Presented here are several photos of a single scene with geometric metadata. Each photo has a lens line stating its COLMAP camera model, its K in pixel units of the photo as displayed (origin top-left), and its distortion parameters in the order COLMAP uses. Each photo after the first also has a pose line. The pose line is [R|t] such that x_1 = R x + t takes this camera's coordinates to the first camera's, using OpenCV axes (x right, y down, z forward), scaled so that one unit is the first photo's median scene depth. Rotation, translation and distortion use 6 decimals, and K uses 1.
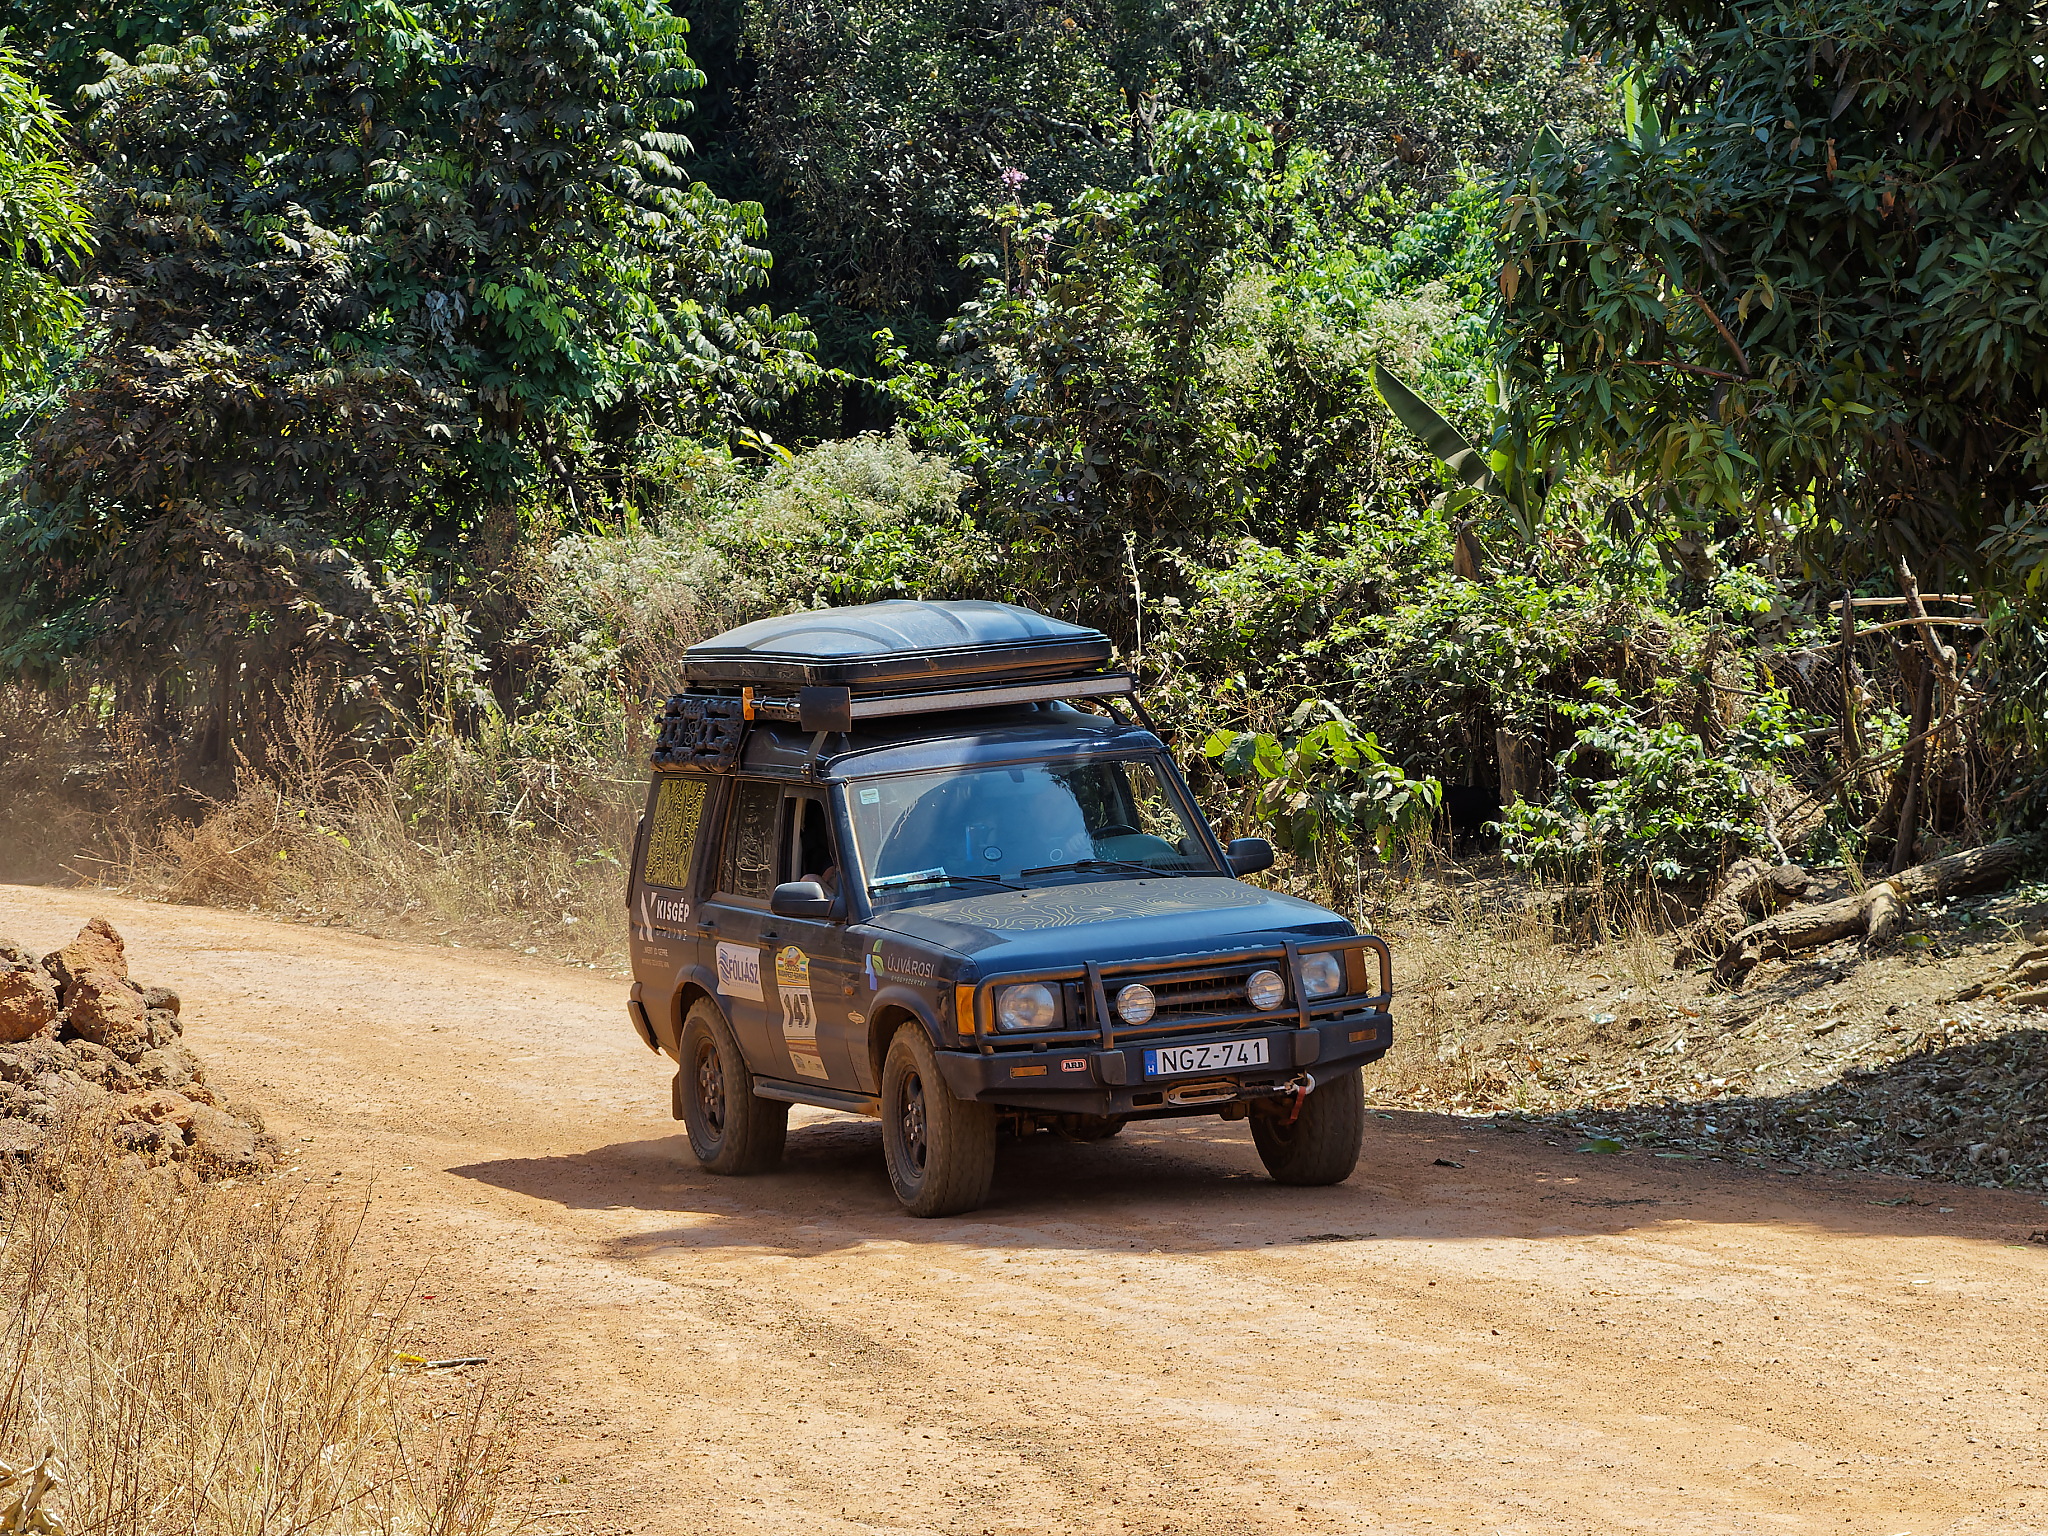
lens RADIAL K [[5264.3, 0, 1025.3], [0, 5264.3, 766.3], [0, 0, 1]] dist [-0.007218, 0.000000]
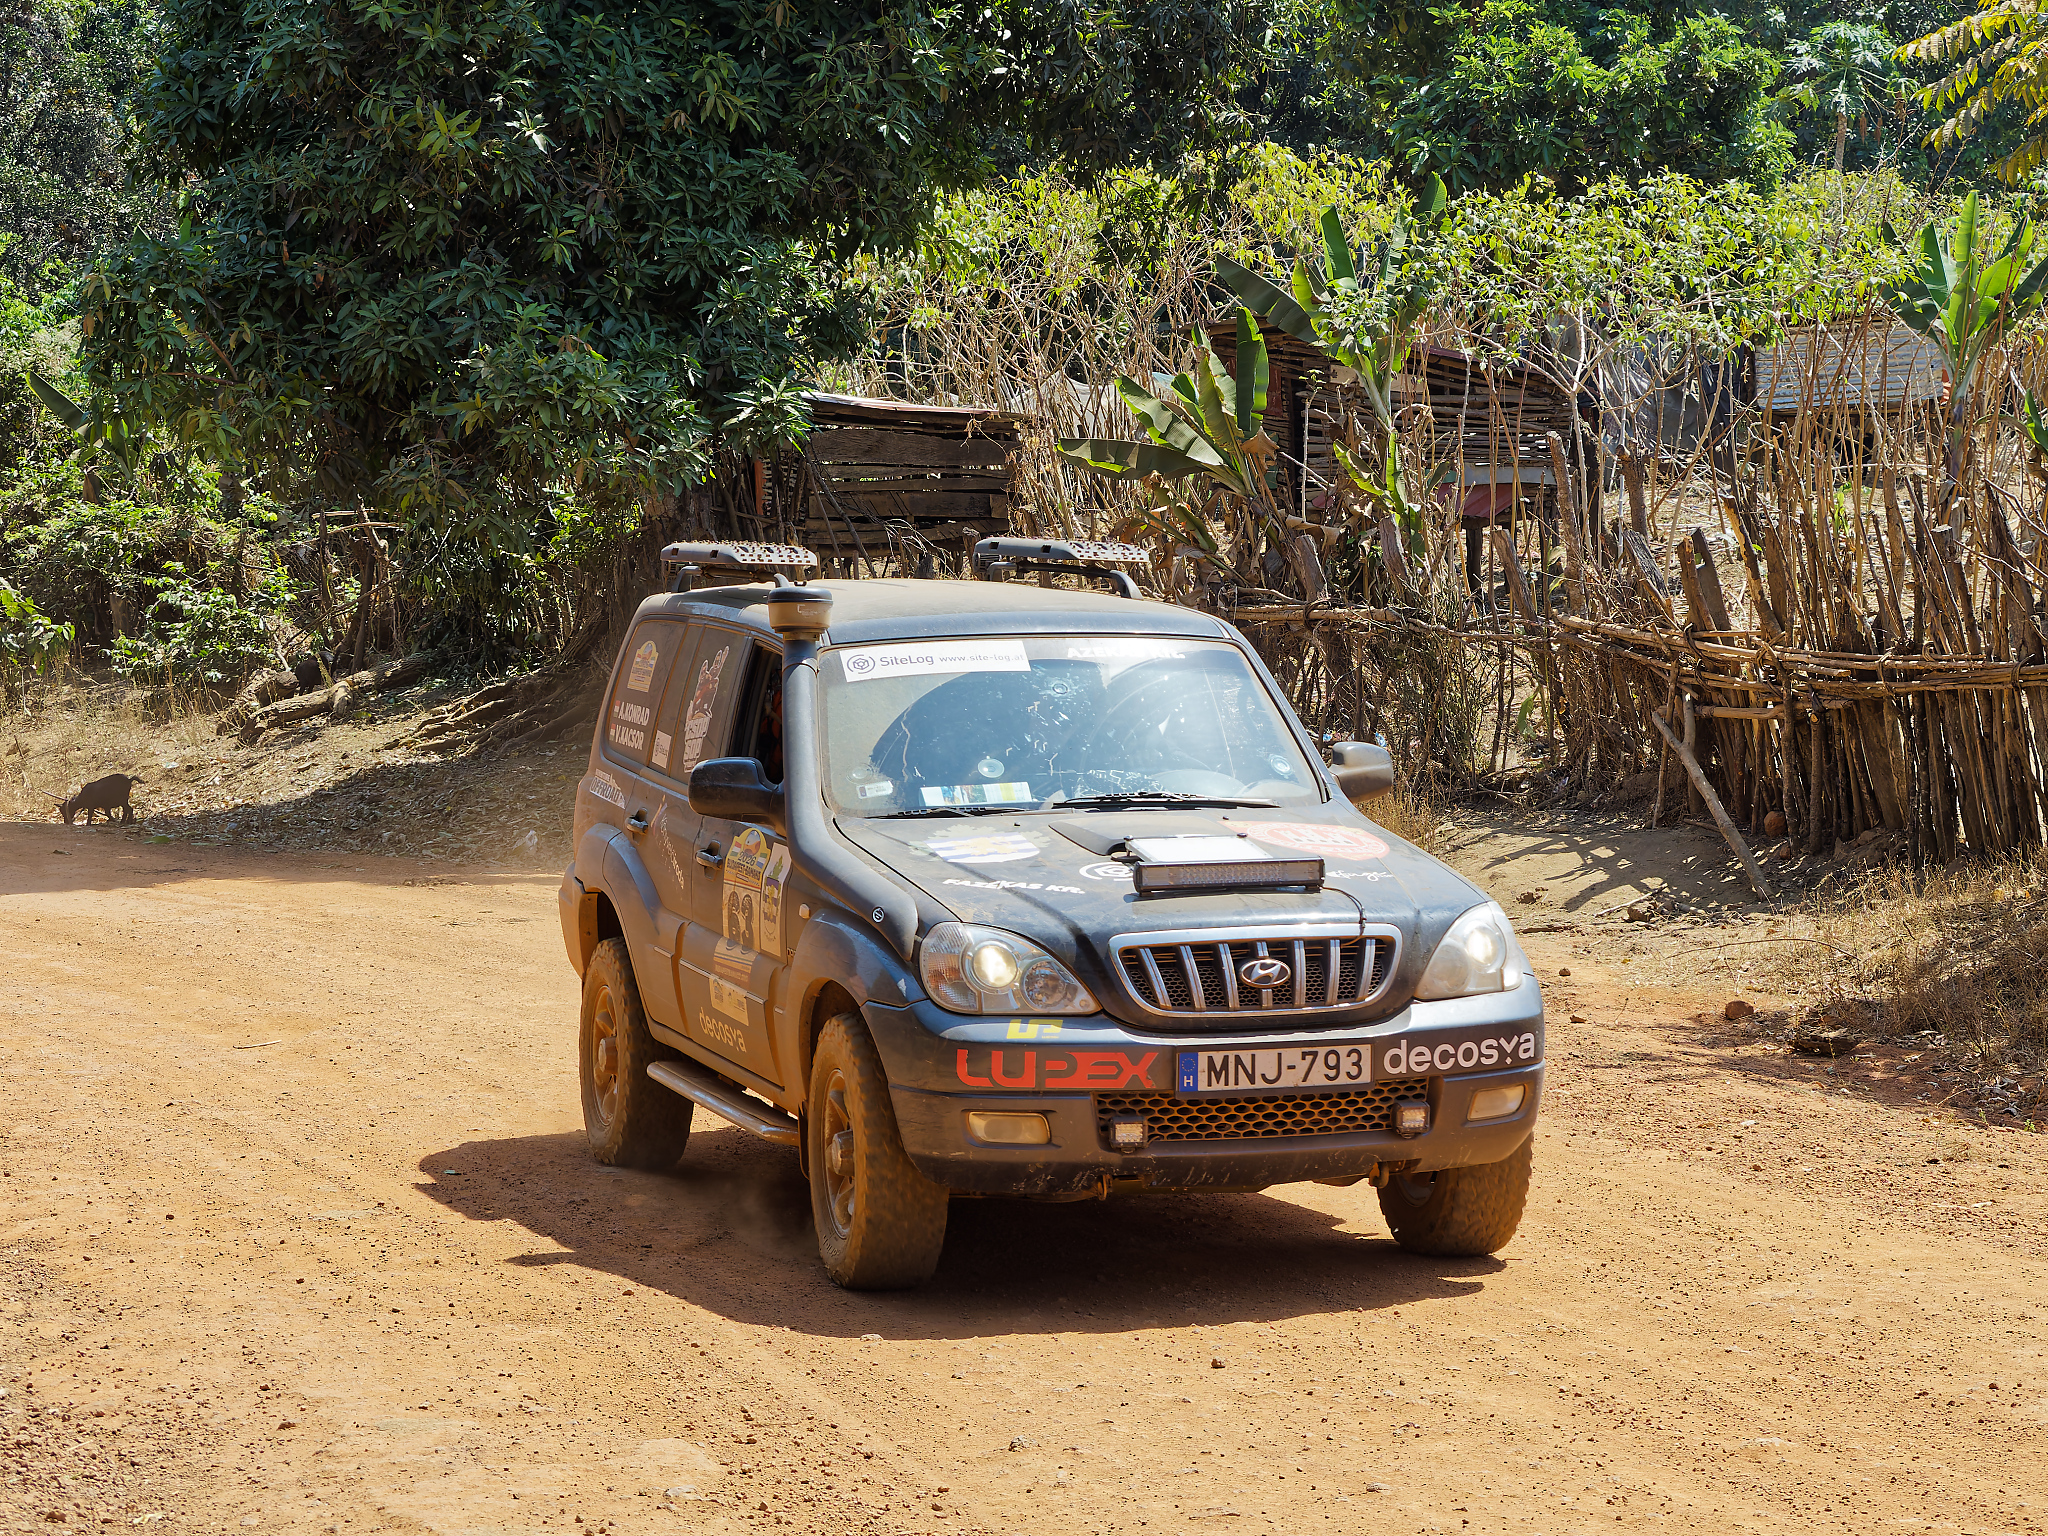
lens RADIAL K [[3411.3, 0, 1020.5], [0, 3411.3, 773.9], [0, 0, 1]] dist [-0.083020, 0.000000]
pose [[0.950759, -0.029227, 0.308551, 0.032515], [0.014571, 0.998658, 0.049698, 0.000894], [-0.309590, -0.042755, 0.949908, -0.103598]]
